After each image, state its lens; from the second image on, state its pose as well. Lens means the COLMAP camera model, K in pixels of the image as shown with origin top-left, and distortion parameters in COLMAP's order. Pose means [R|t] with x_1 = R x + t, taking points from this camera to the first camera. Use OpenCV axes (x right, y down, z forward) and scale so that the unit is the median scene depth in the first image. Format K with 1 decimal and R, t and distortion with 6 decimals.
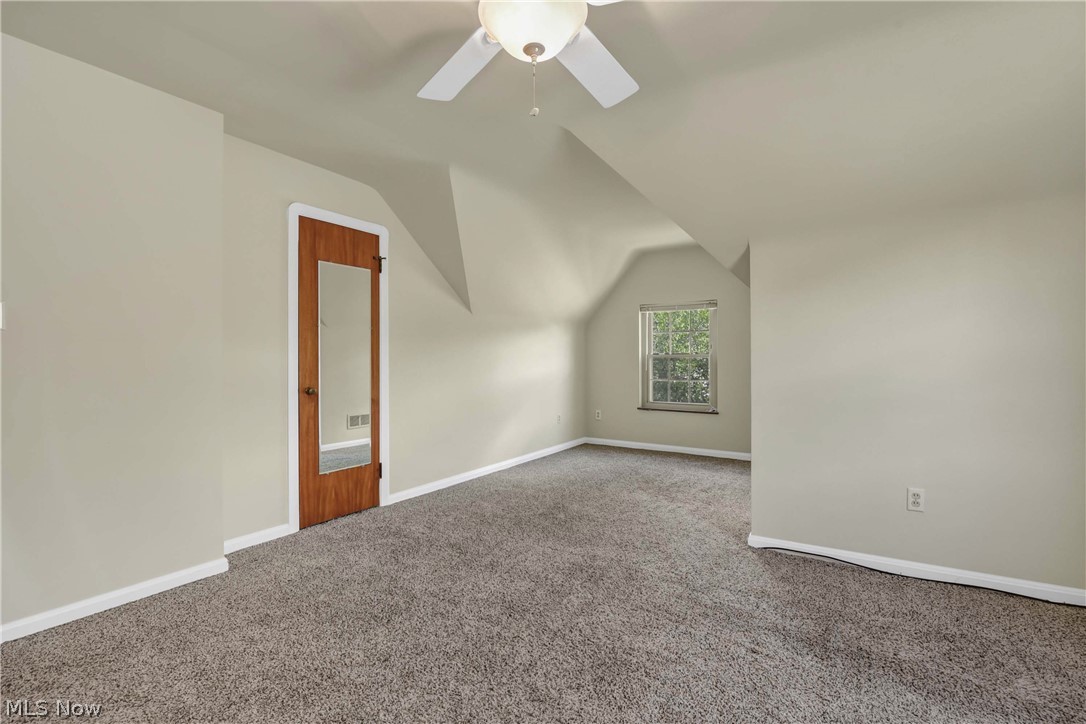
lens RADIAL K [[483.2, 0, 546.2], [0, 483.2, 361.6], [0, 0, 1]] dist [-0.006525, -0.005437]
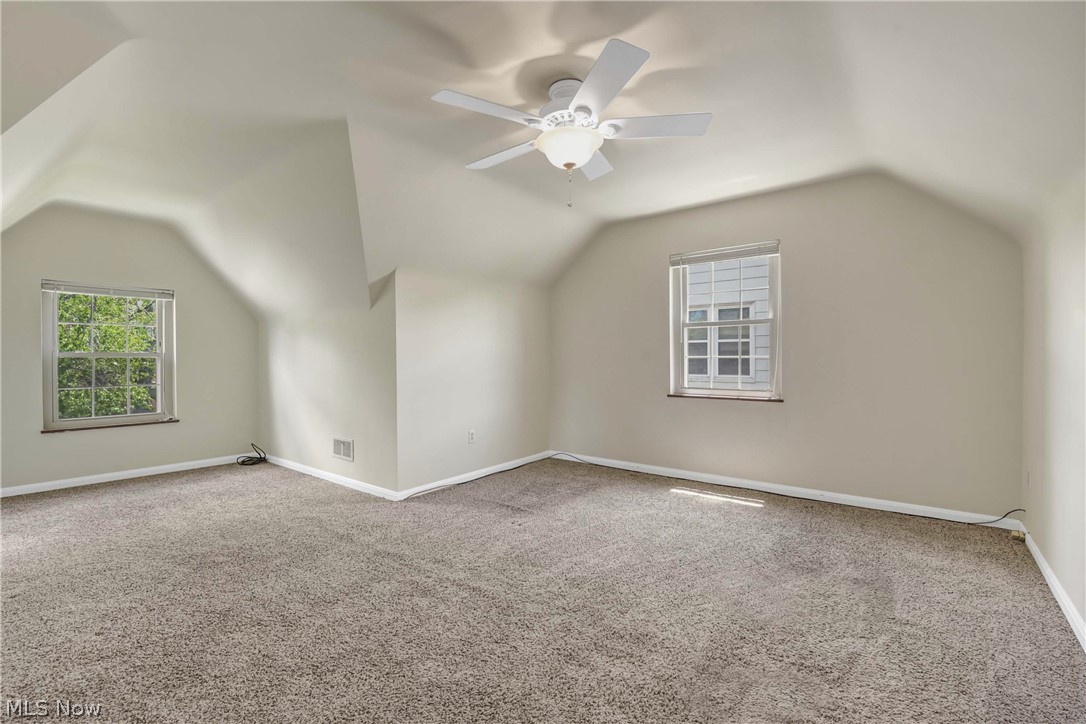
lens RADIAL K [[483.2, 0, 547.4], [0, 483.2, 358.8], [0, 0, 1]] dist [-0.006525, -0.005437]
pose [[0.084095, -0.006963, 0.996433, -0.825438], [0.008104, 0.999947, 0.006304, -0.009225], [-0.996425, 0.007545, 0.084147, 0.468392]]
